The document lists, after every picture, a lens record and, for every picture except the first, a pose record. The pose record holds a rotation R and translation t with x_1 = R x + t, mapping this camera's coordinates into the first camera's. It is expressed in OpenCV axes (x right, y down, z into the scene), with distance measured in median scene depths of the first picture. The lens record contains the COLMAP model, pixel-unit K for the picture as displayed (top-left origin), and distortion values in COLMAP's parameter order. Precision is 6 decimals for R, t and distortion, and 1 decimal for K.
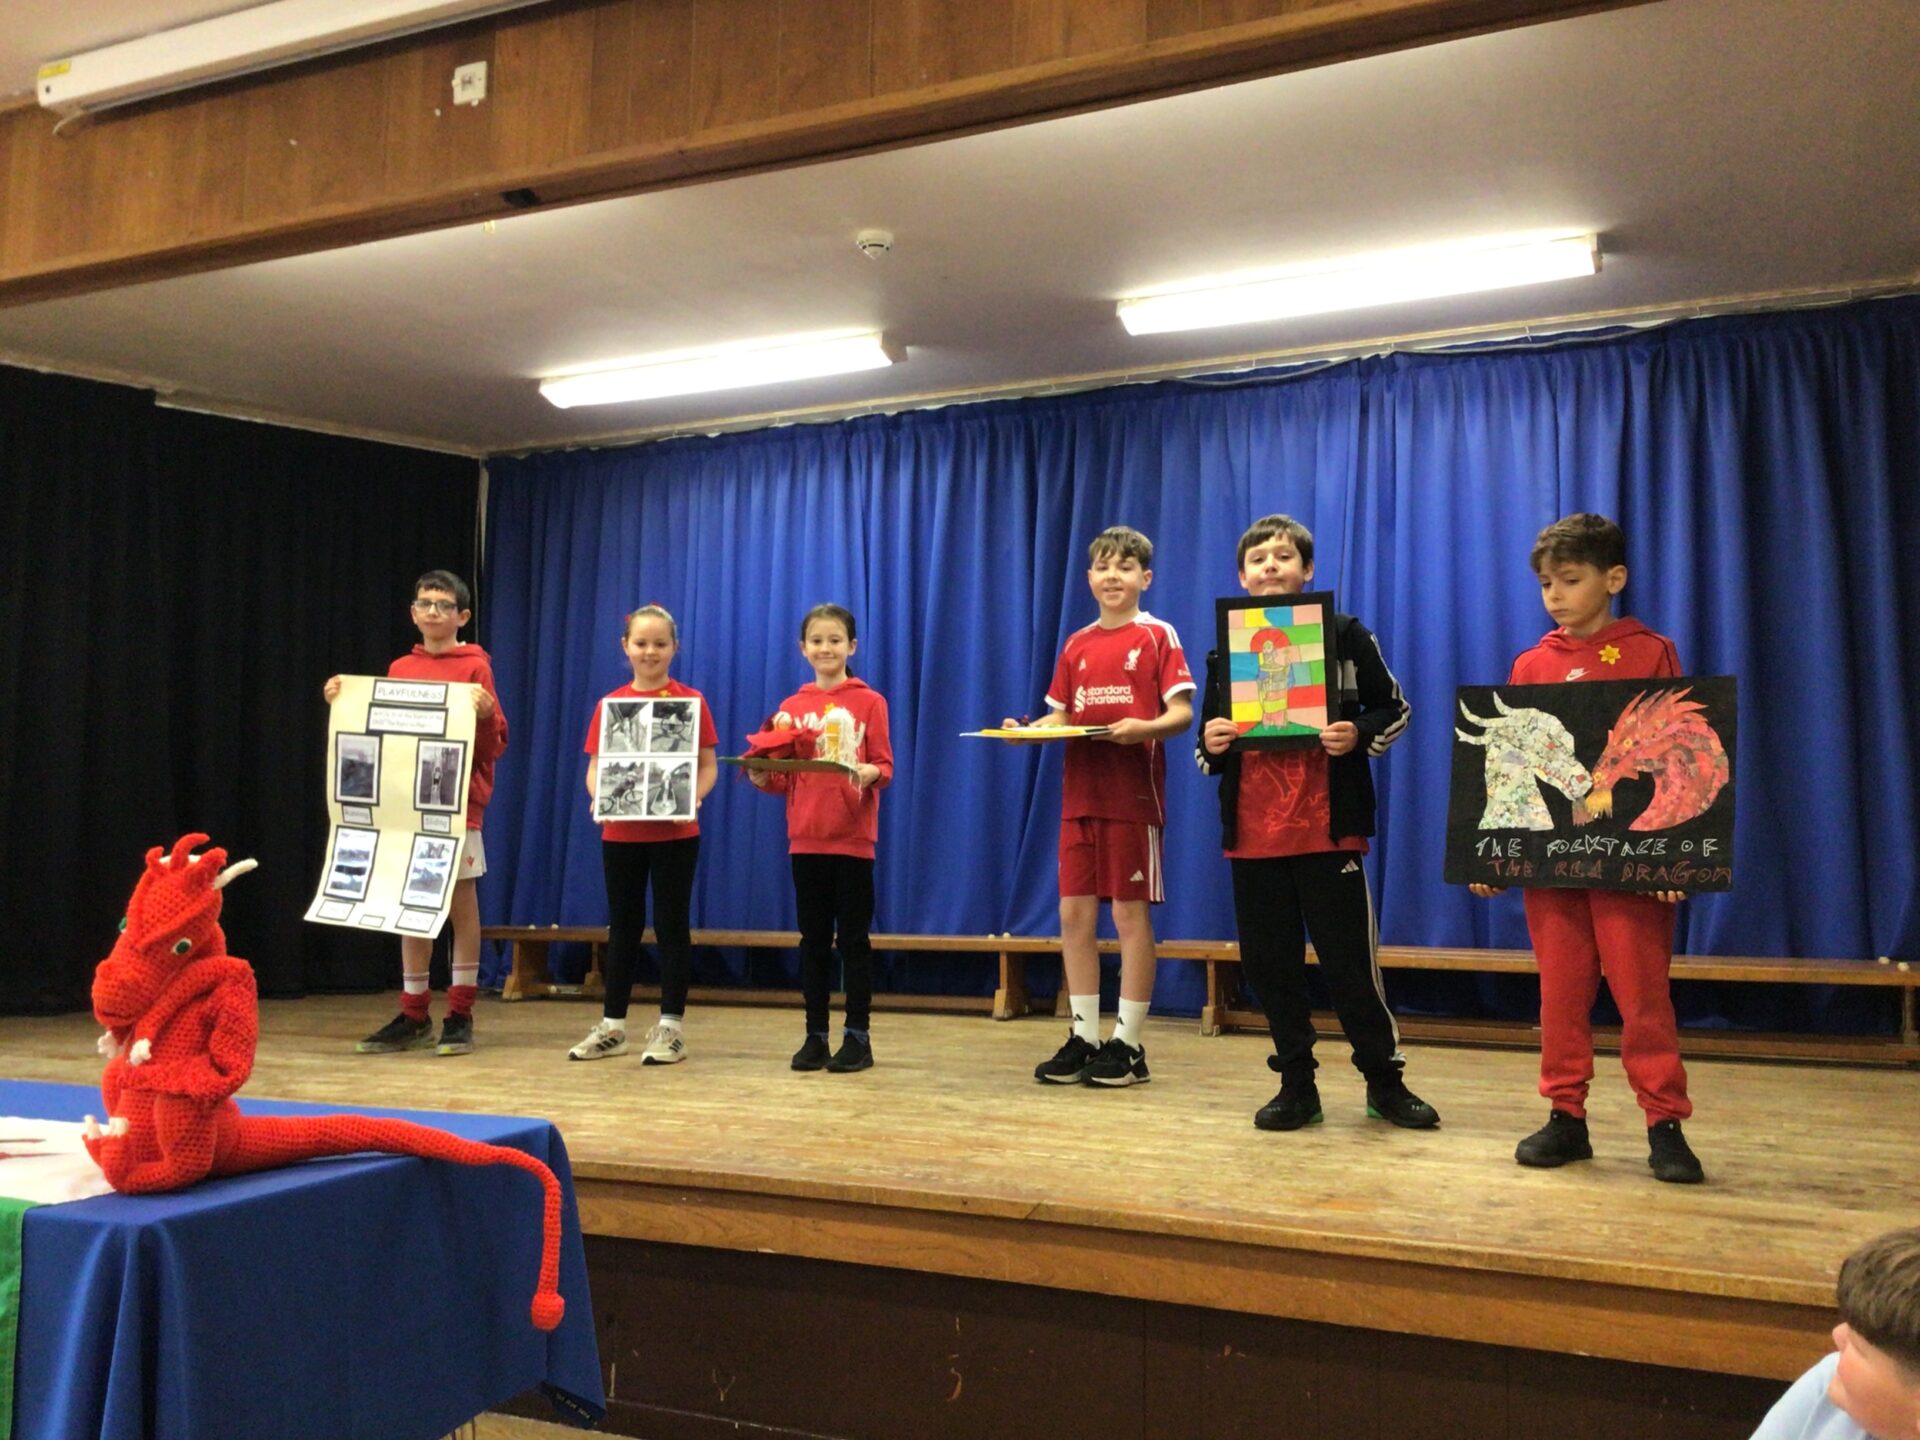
lens RADIAL K [[1713.3, 0, 992.8], [0, 1713.3, 721.6], [0, 0, 1]] dist [0.087175, -0.159513]
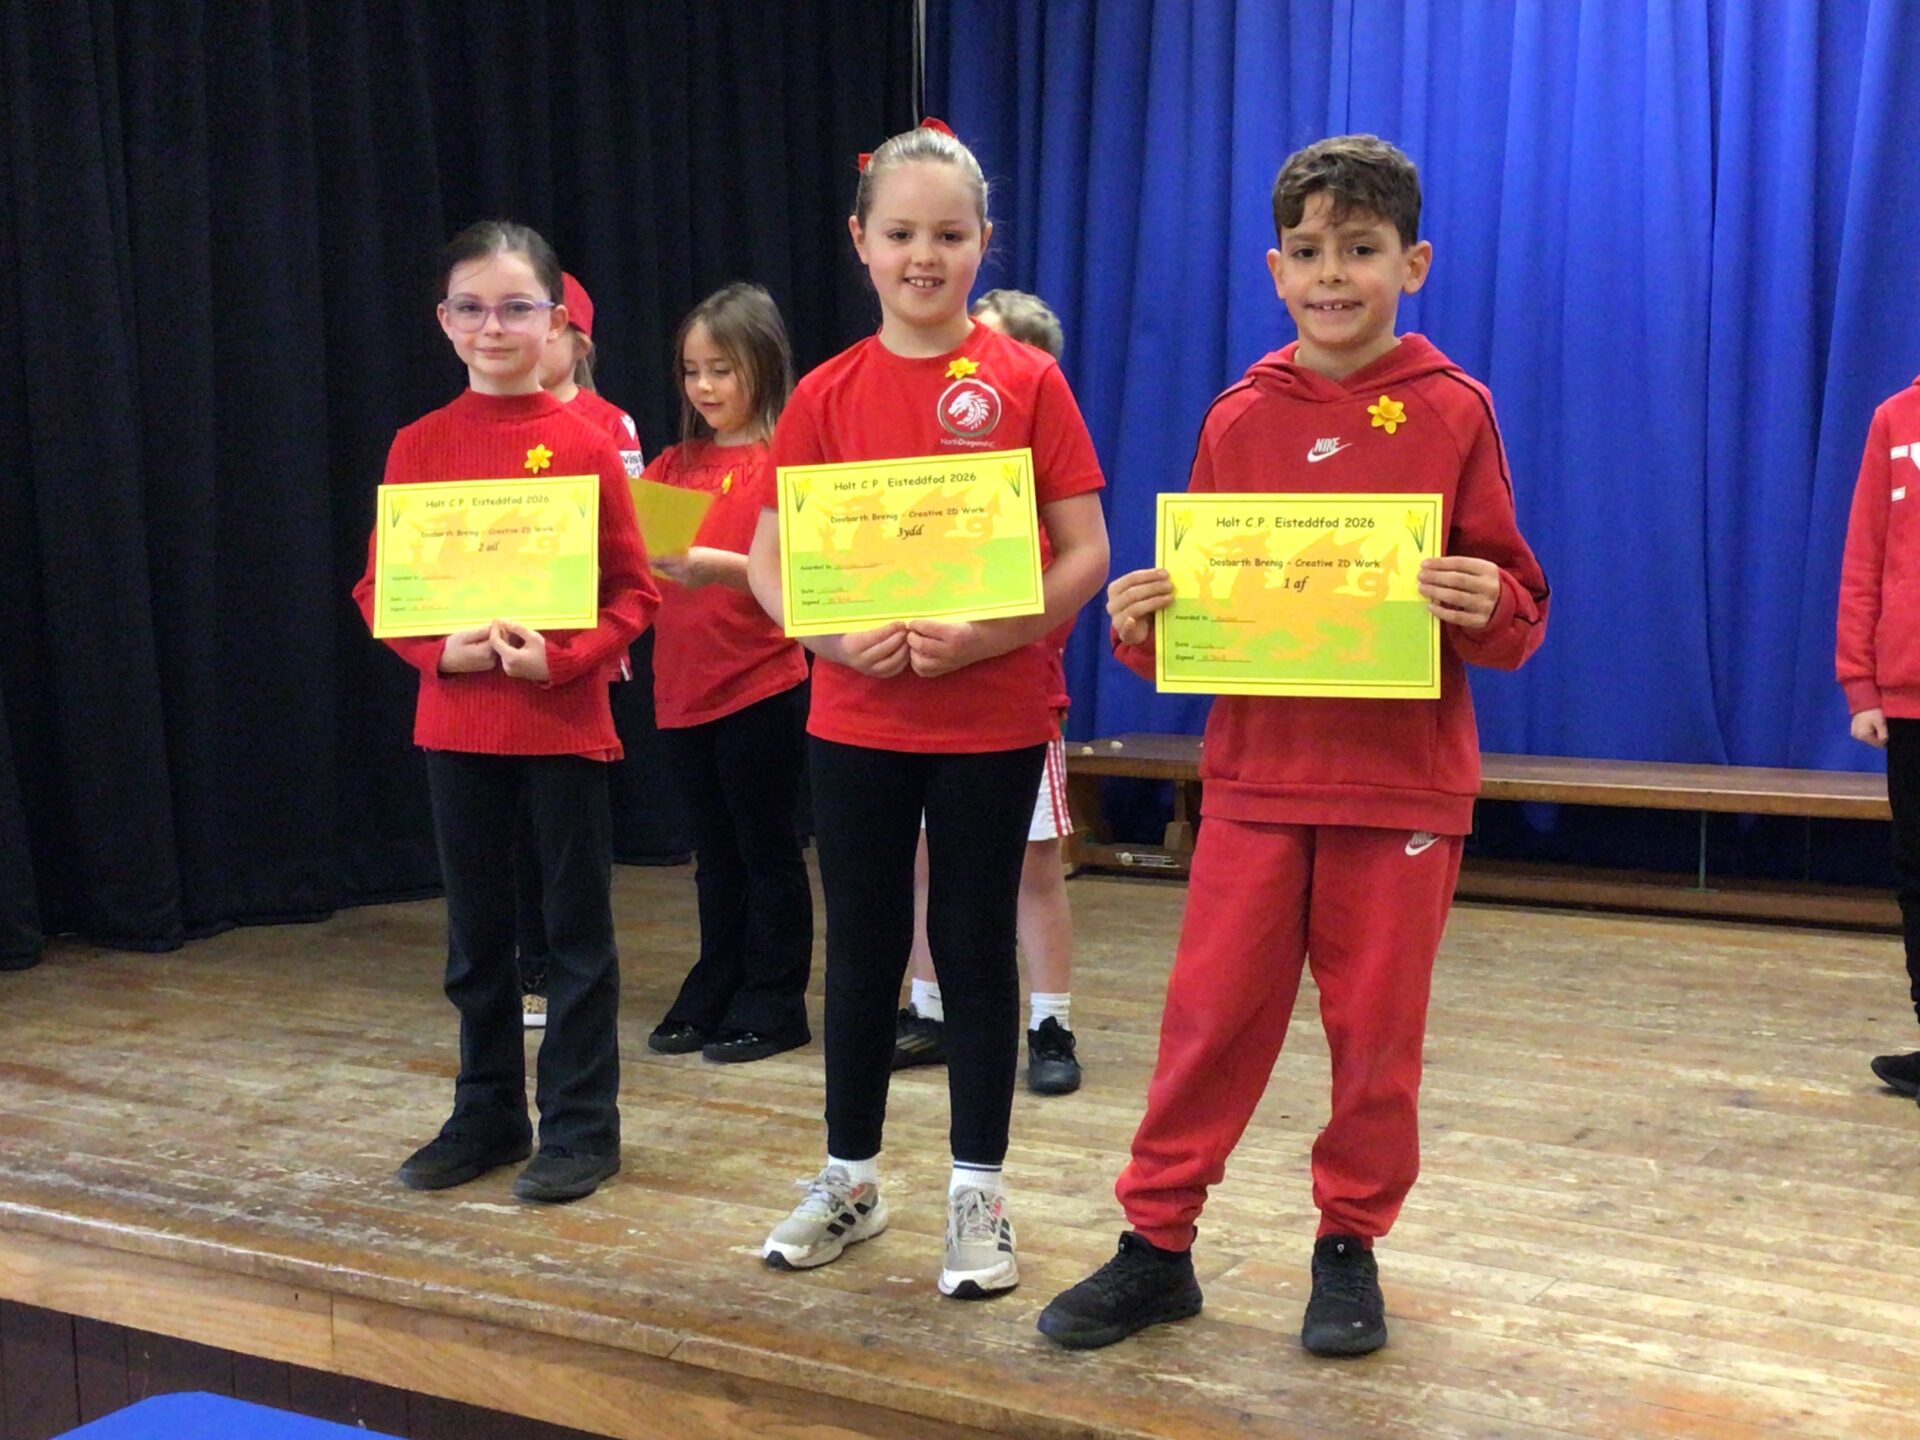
lens RADIAL K [[2531.0, 0, 966.3], [0, 2531.0, 728.7], [0, 0, 1]] dist [0.067895, 0.000000]
pose [[0.990850, 0.002620, -0.134943, -0.196358], [0.021617, 0.983823, 0.177832, -0.035222], [0.133226, -0.179122, 0.974765, 0.193620]]
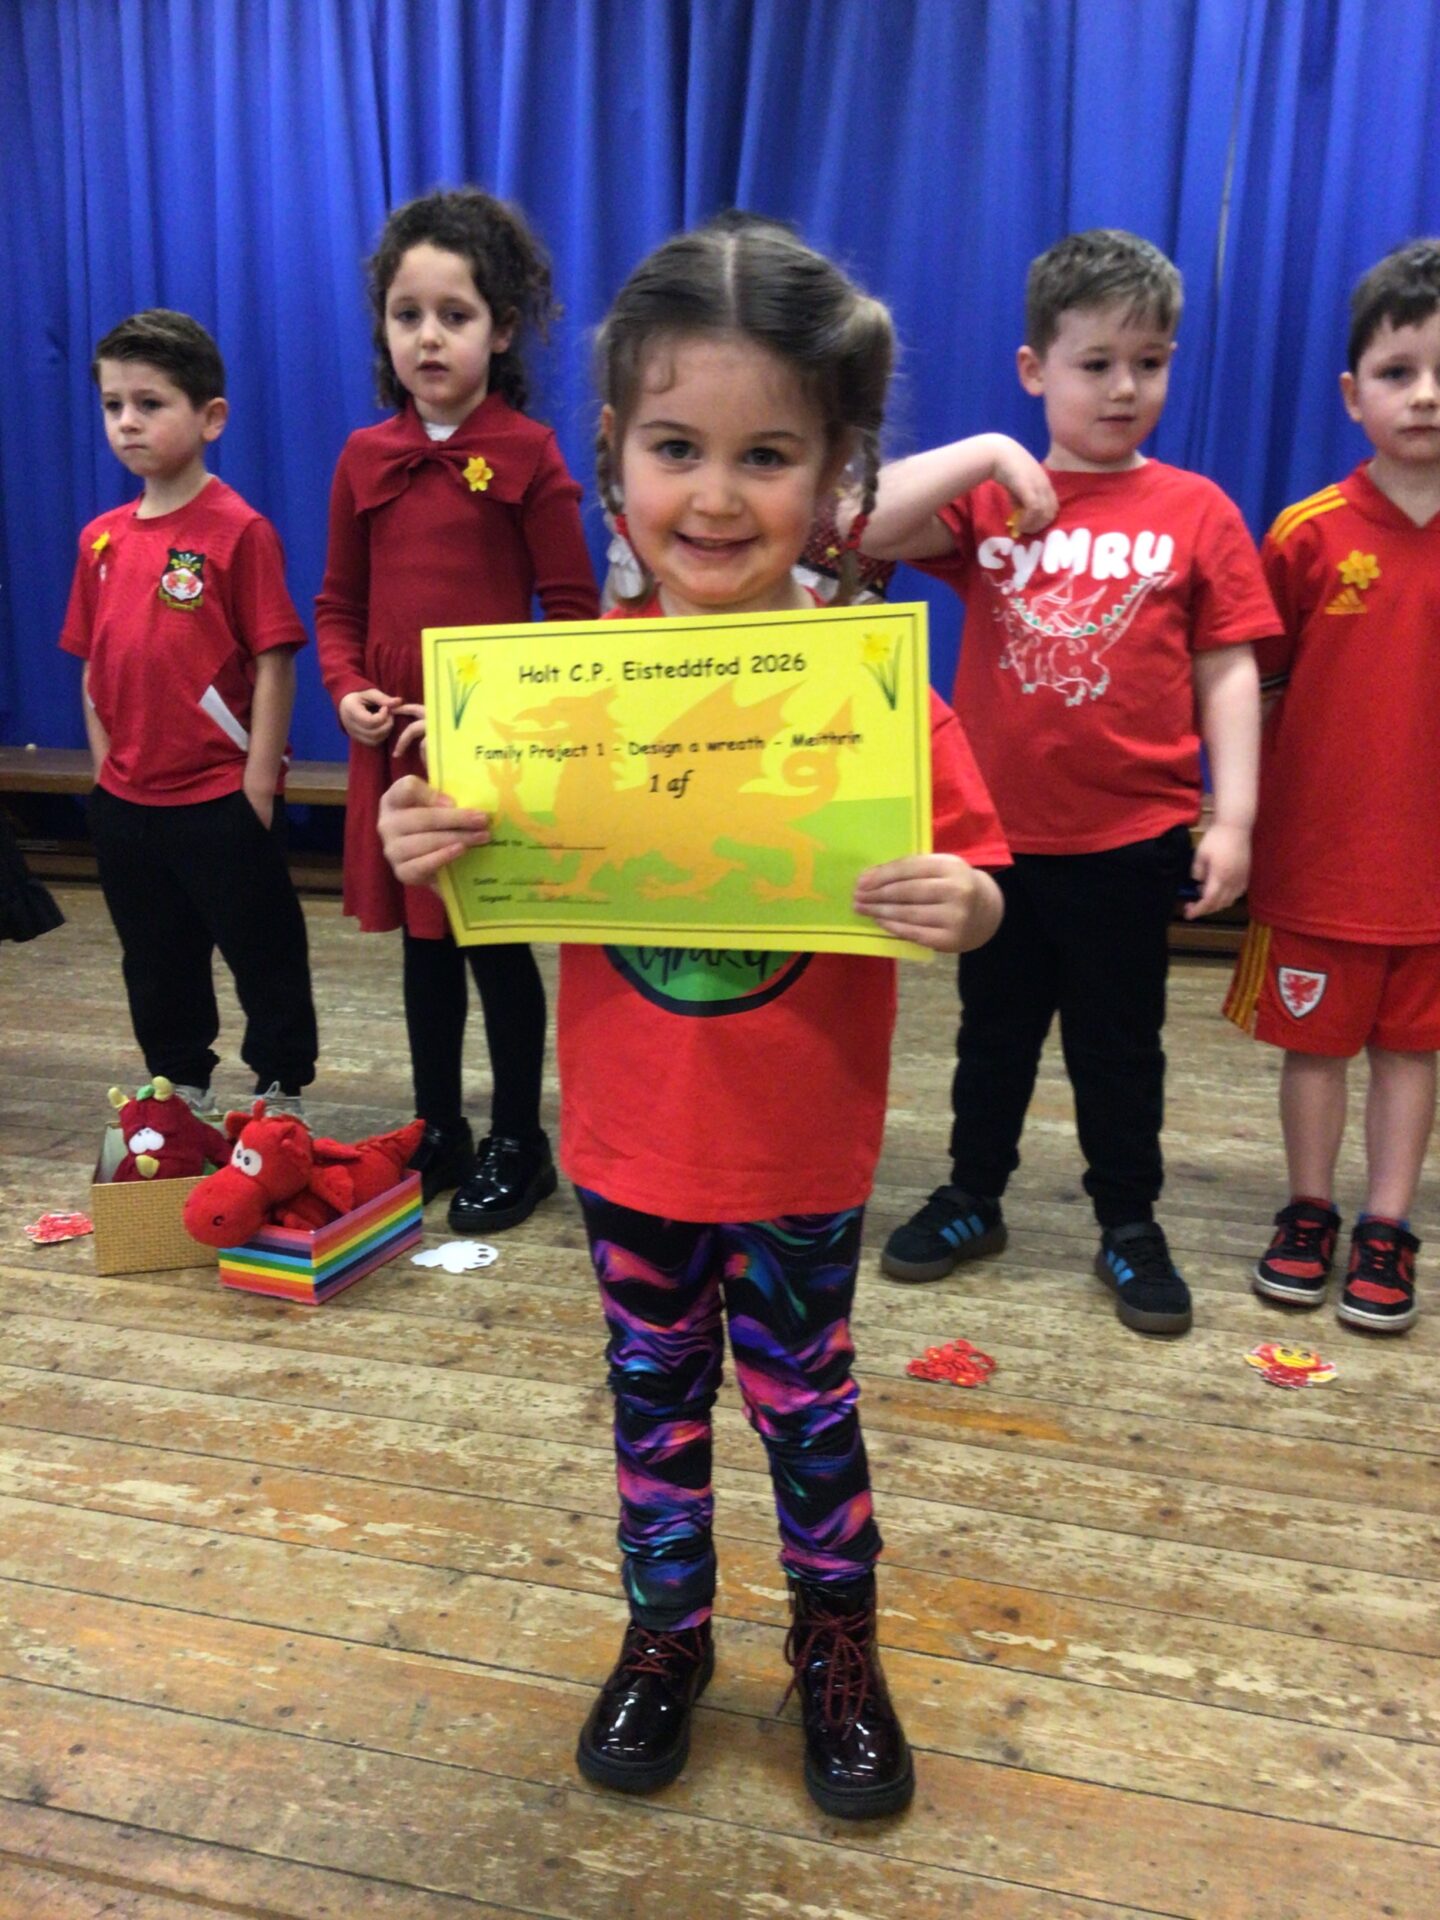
lens RADIAL K [[1713.3, 0, 710.9], [0, 1713.3, 987.6], [0, 0, 1]] dist [0.087175, -0.159513]
pose [[0.988782, -0.038065, 0.144435, -0.061060], [-0.010317, 0.947267, 0.320278, -0.007443], [-0.149010, -0.318175, 0.936248, 0.348978]]
